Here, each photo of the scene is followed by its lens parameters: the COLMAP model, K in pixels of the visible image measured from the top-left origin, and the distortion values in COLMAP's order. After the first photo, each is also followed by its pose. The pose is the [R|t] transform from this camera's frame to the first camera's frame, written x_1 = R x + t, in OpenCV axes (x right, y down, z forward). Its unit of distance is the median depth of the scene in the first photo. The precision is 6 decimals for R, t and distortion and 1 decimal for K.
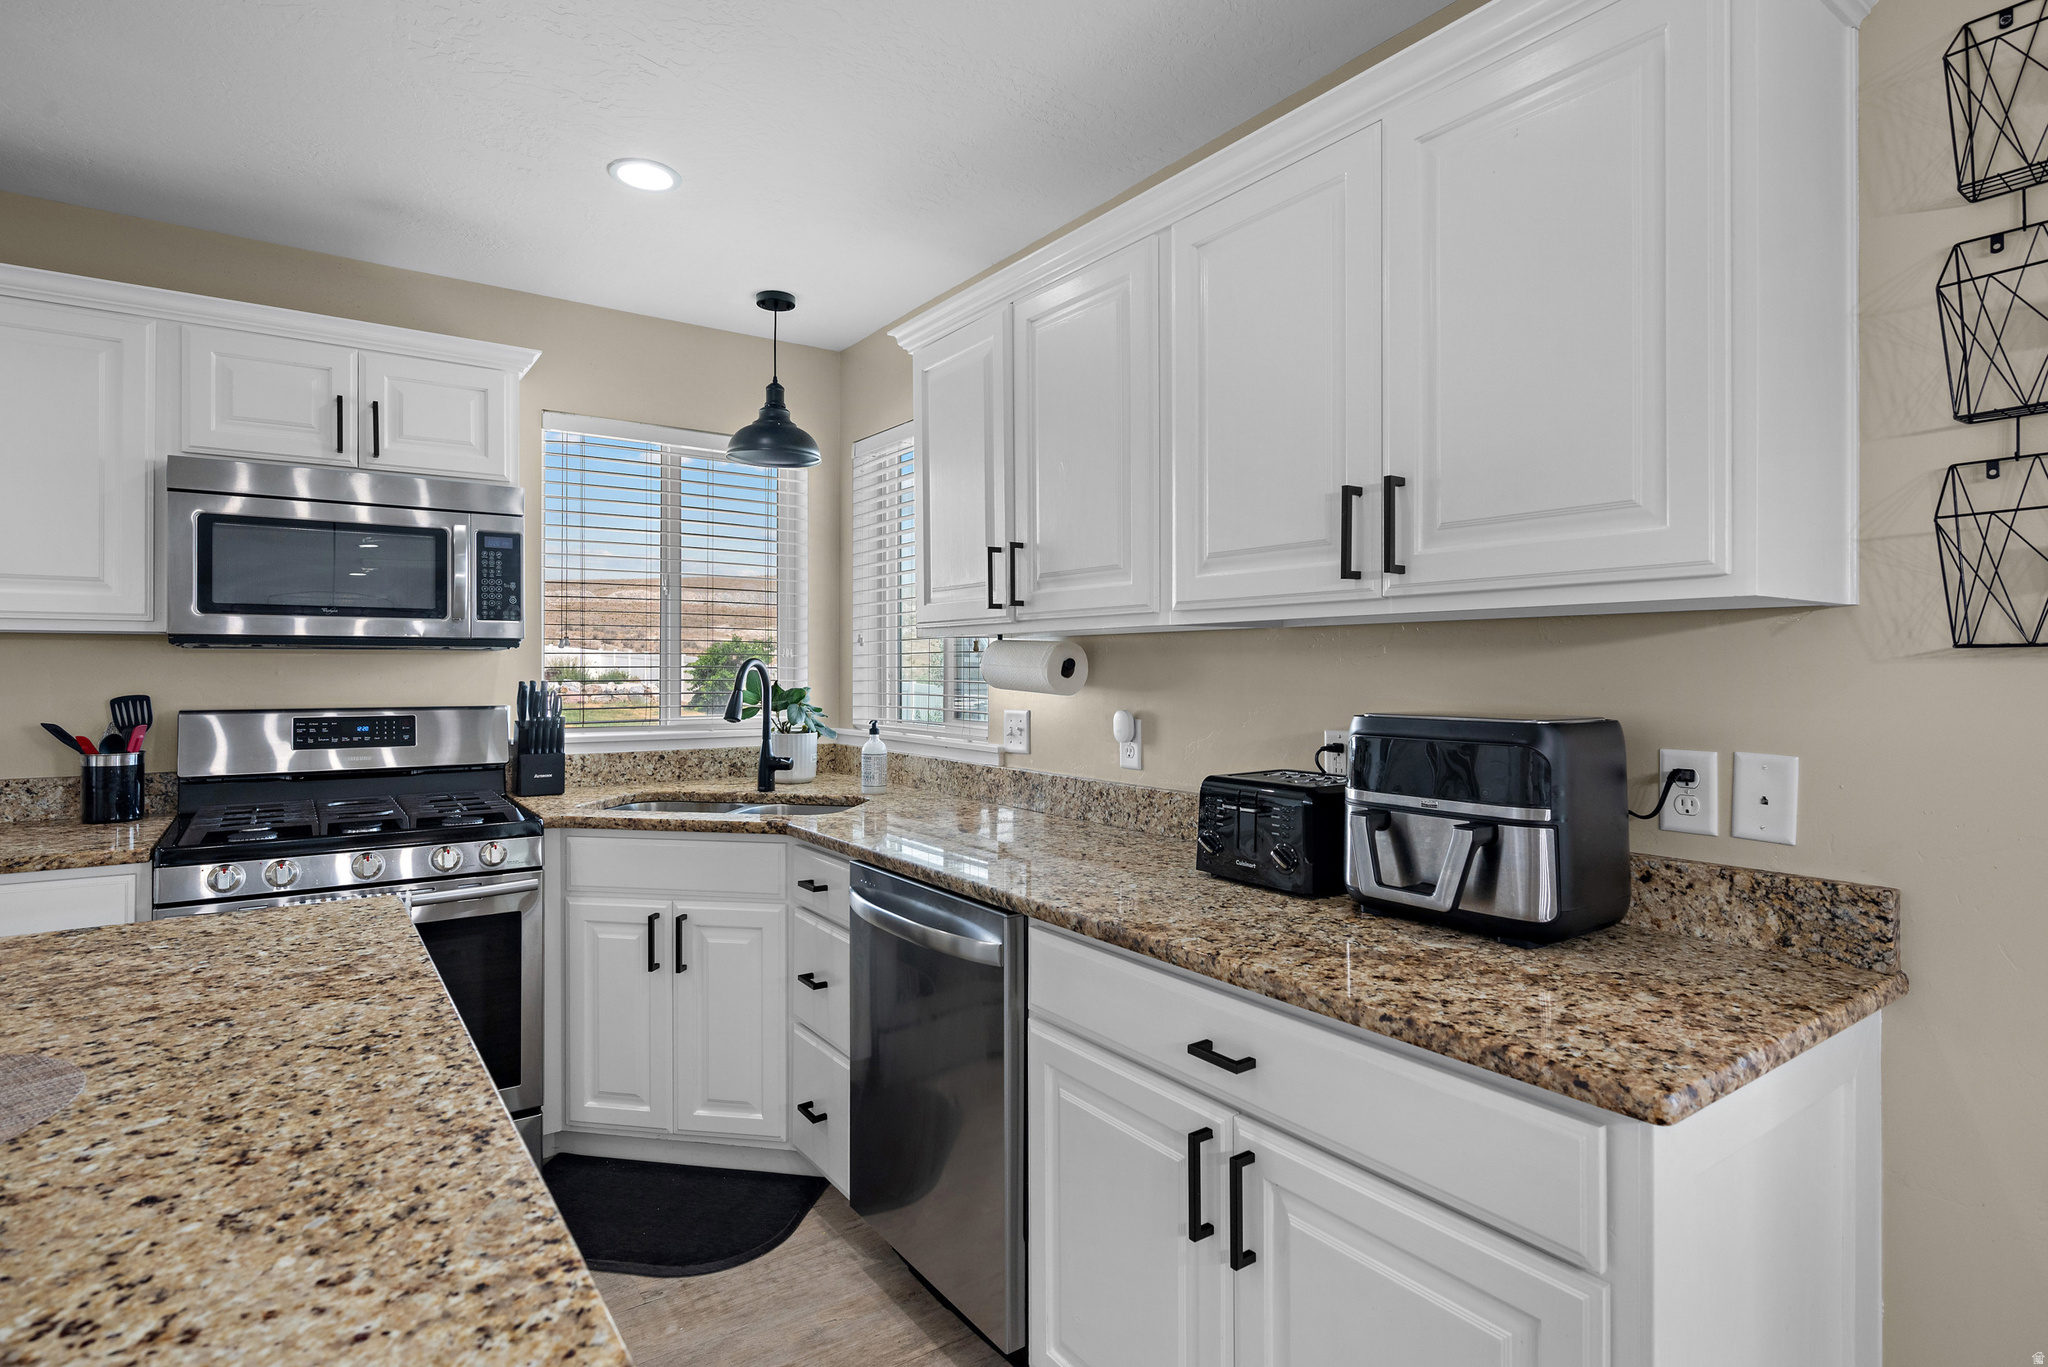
lens RADIAL K [[1037.1, 0, 1025.0], [0, 1037.1, 668.2], [0, 0, 1]] dist [-0.000899, 0.000173]
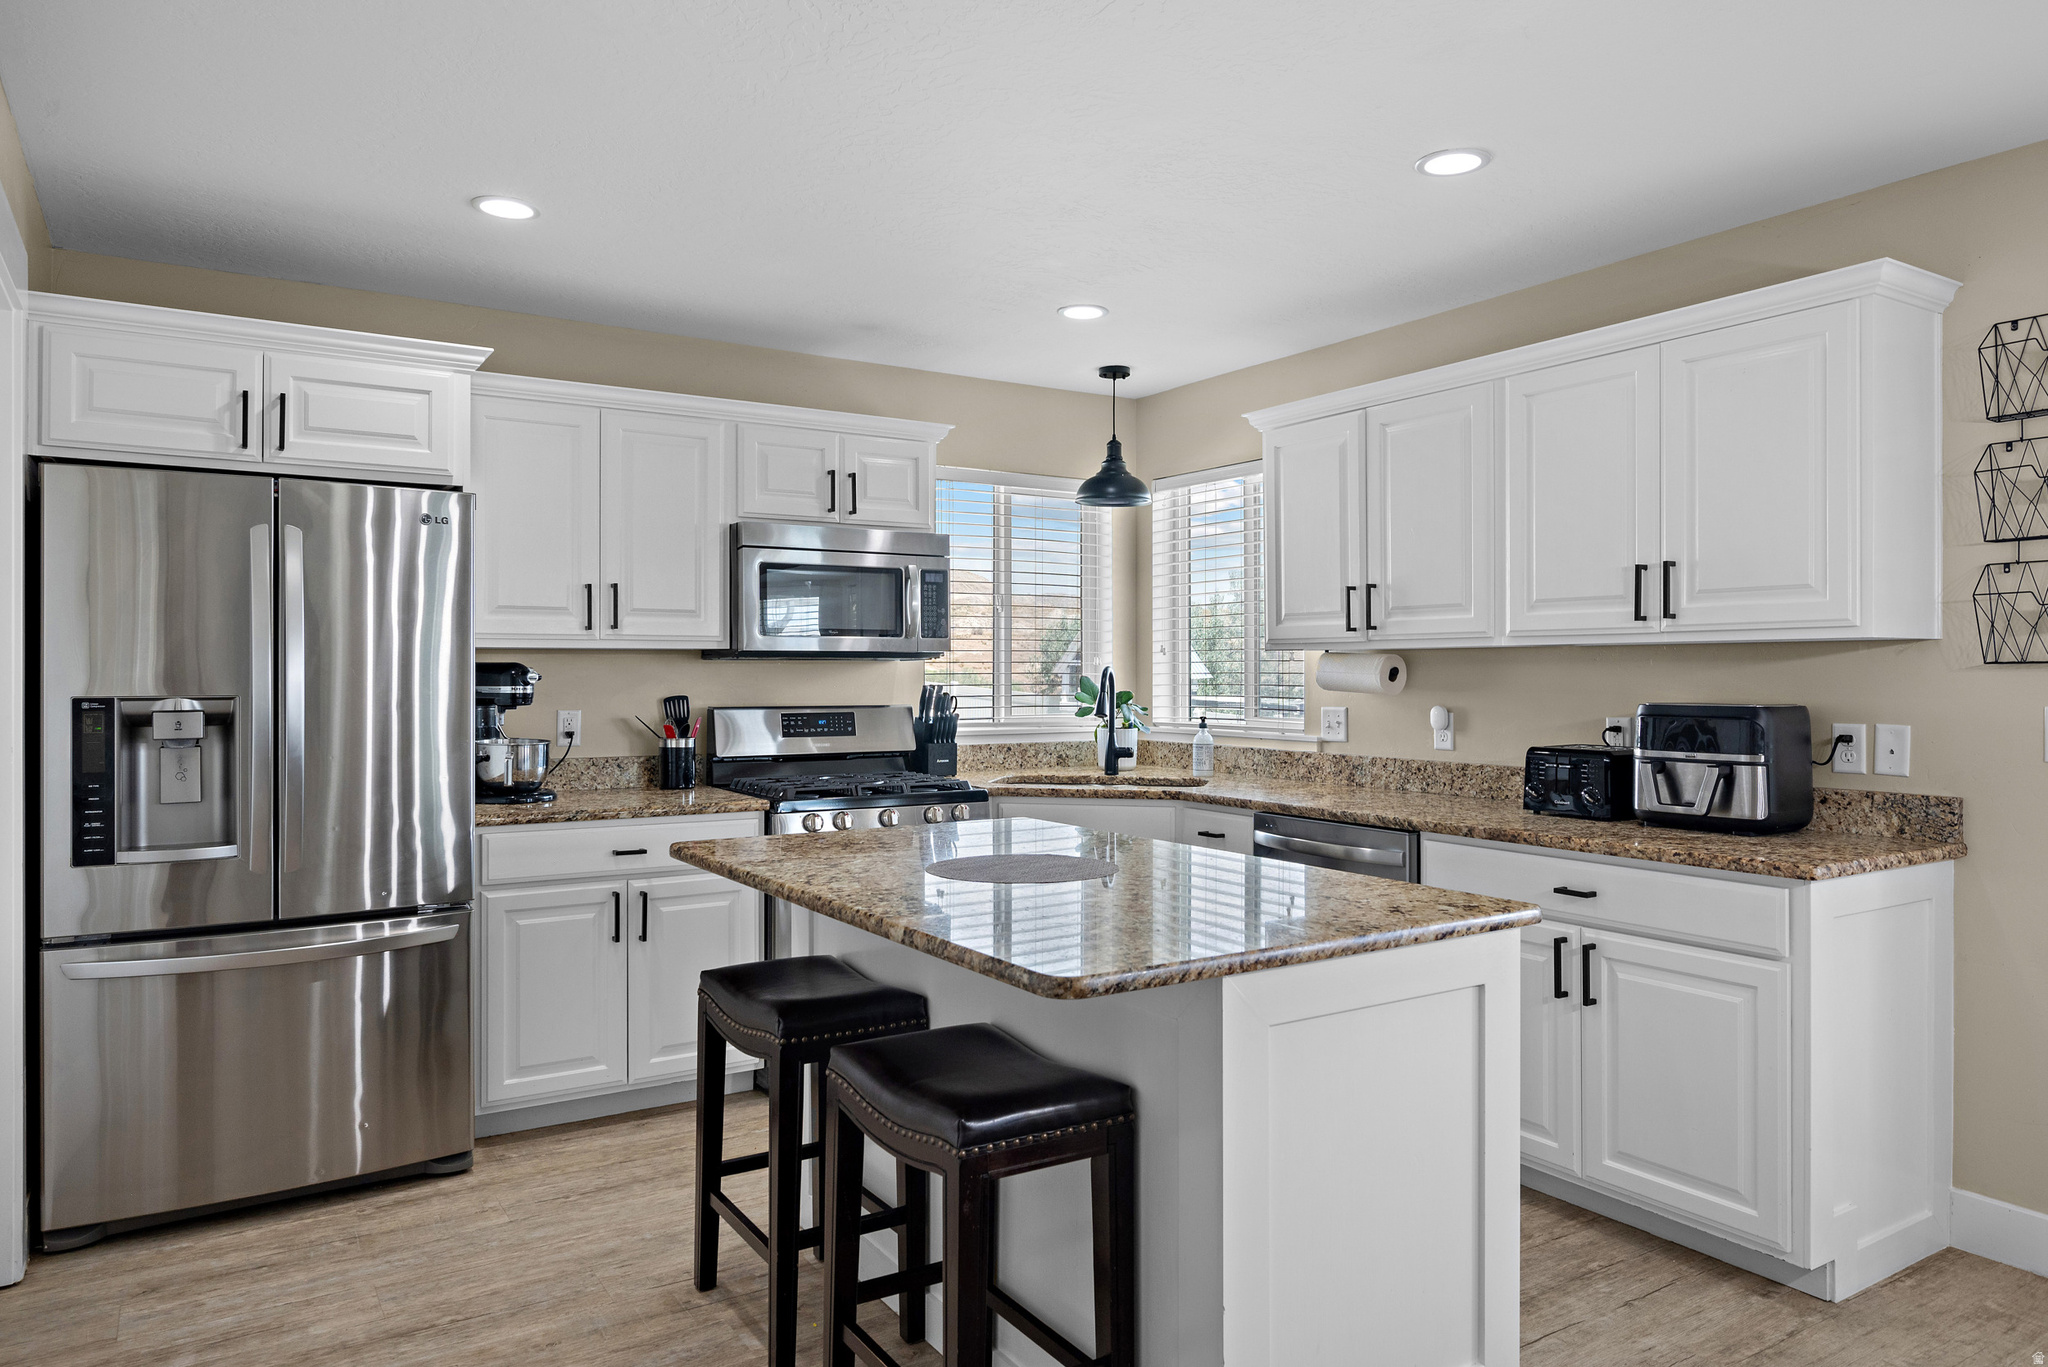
lens RADIAL K [[1317.1, 0, 1027.1], [0, 1317.1, 675.2], [0, 0, 1]] dist [-0.000603, 0.000094]
pose [[0.998831, -0.000905, -0.048331, -0.338506], [0.000979, 0.999998, 0.001524, -0.002152], [0.048330, -0.001569, 0.998830, -0.689951]]
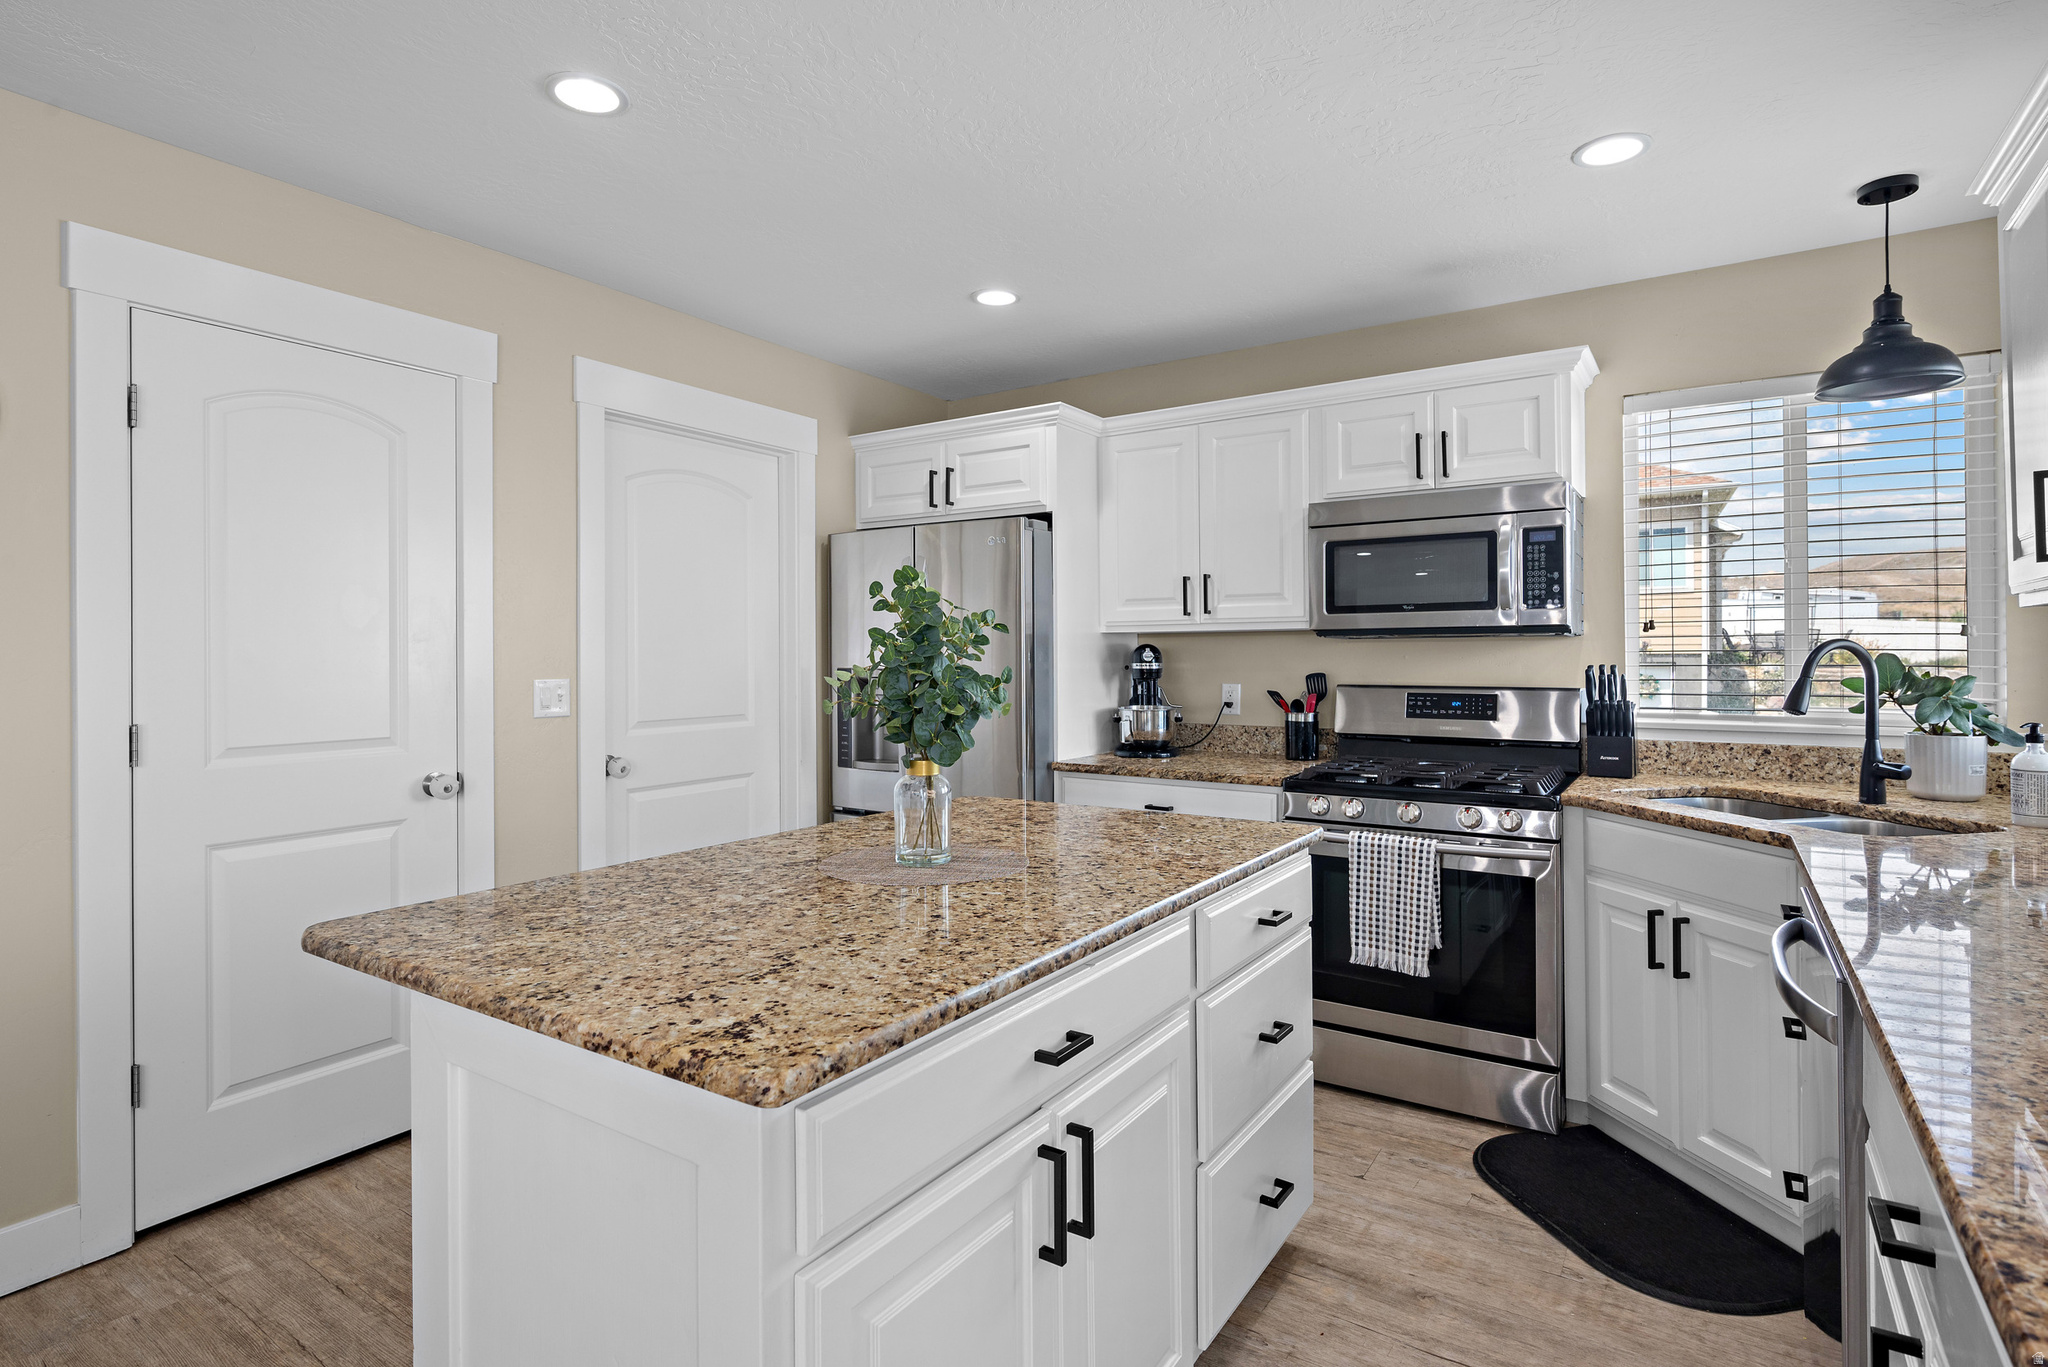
lens RADIAL K [[1037.1, 0, 1028.9], [0, 1037.1, 650.9], [0, 0, 1]] dist [-0.000899, 0.000173]
pose [[0.362455, -0.004488, -0.931990, 0.328291], [0.007229, 0.999972, -0.002004, -0.003784], [0.931973, -0.006011, 0.362478, 0.120411]]
